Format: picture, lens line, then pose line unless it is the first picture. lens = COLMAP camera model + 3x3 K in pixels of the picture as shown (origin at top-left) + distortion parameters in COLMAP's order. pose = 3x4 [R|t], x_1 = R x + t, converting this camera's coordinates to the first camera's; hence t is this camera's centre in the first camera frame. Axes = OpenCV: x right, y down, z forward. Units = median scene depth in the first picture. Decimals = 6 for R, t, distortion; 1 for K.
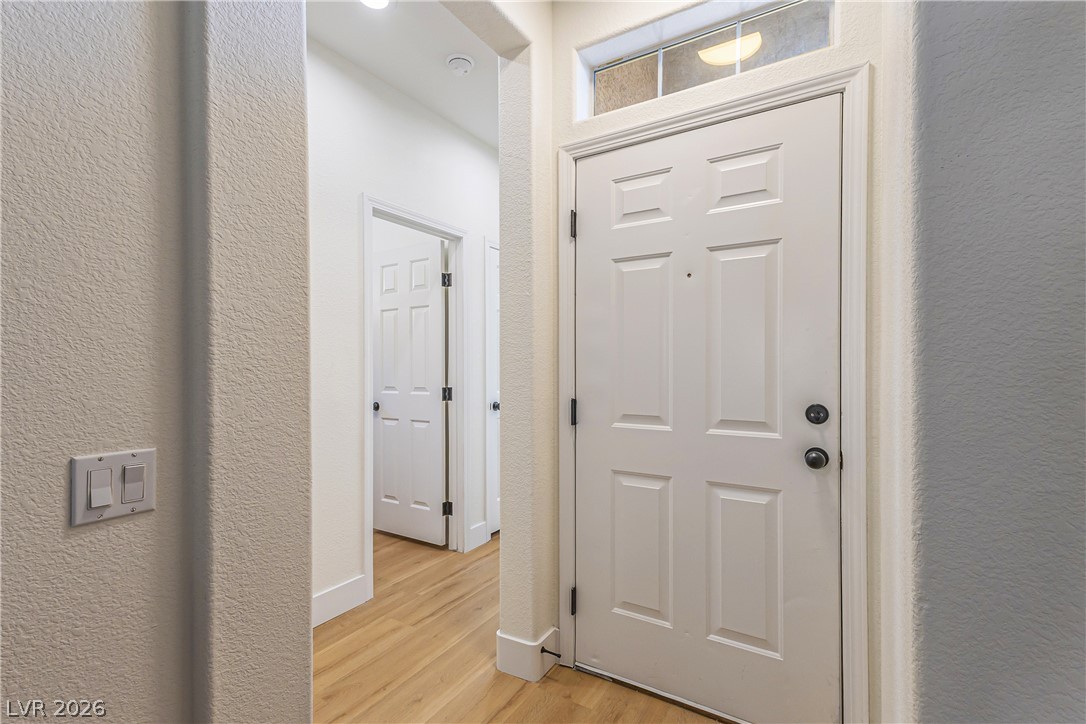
lens RADIAL K [[498.3, 0, 533.7], [0, 498.3, 365.5], [0, 0, 1]] dist [0.019317, -0.002111]
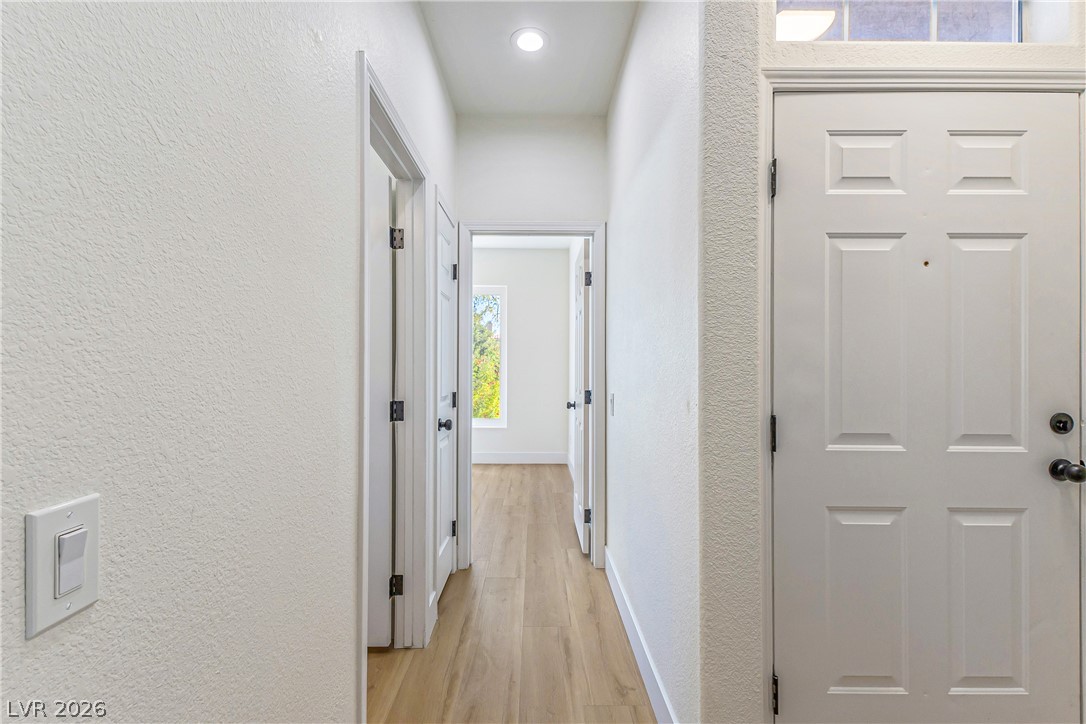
lens RADIAL K [[498.3, 0, 544.1], [0, 498.3, 364.2], [0, 0, 1]] dist [0.019317, -0.002111]
pose [[0.841511, 0.008703, 0.540169, -0.666545], [-0.005389, 0.999956, -0.007715, -0.001867], [-0.540213, 0.003581, 0.841521, 0.620306]]
